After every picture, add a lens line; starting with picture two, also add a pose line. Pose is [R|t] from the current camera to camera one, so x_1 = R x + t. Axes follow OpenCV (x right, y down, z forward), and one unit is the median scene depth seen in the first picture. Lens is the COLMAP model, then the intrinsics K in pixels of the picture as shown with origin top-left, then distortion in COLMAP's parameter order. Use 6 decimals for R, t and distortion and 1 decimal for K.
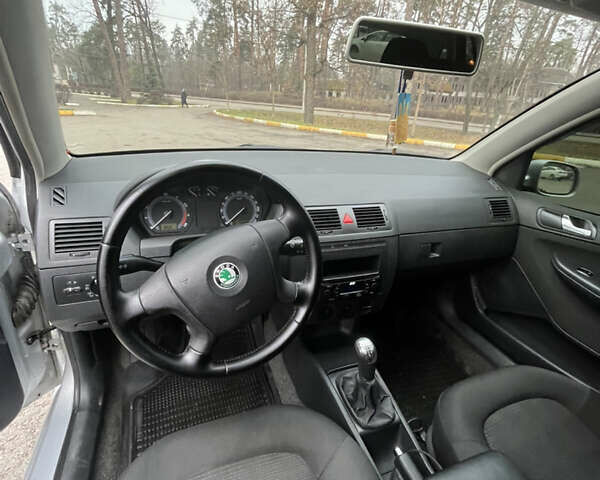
lens RADIAL K [[319.0, 0, 298.8], [0, 319.0, 237.8], [0, 0, 1]] dist [-0.011096, 0.002278]
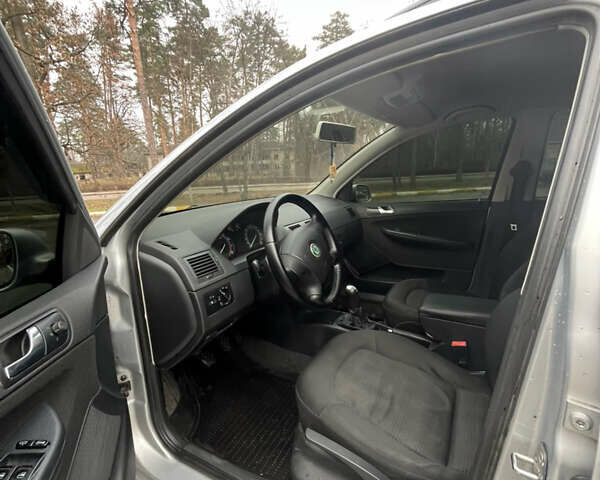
lens RADIAL K [[319.0, 0, 298.8], [0, 319.0, 237.8], [0, 0, 1]] dist [-0.011096, 0.002278]
pose [[0.755440, -0.231569, 0.612932, -0.768470], [0.352557, 0.932159, -0.082354, 0.092489], [-0.552280, 0.278307, 0.785832, -0.220500]]
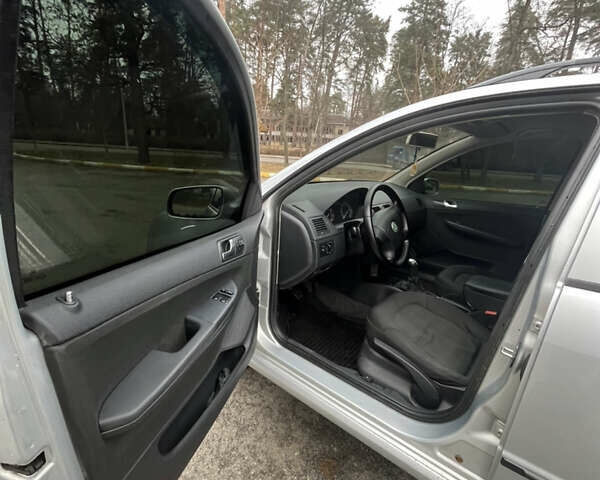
lens RADIAL K [[319.0, 0, 298.8], [0, 319.0, 237.8], [0, 0, 1]] dist [-0.011096, 0.002278]
pose [[0.868516, -0.149628, 0.472538, -1.165701], [0.198337, 0.978608, -0.054664, 0.105389], [-0.454250, 0.141198, 0.879614, -0.490718]]
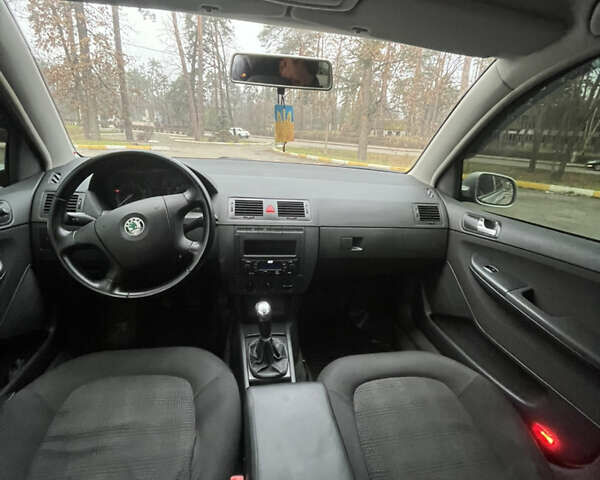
lens RADIAL K [[318.1, 0, 299.0], [0, 318.1, 237.7], [0, 0, 1]] dist [-0.000882, -0.002097]
pose [[0.984540, 0.050447, -0.167741, 0.405251], [-0.068130, 0.992511, -0.101389, 0.143258], [0.161370, 0.111250, 0.980604, -0.149184]]
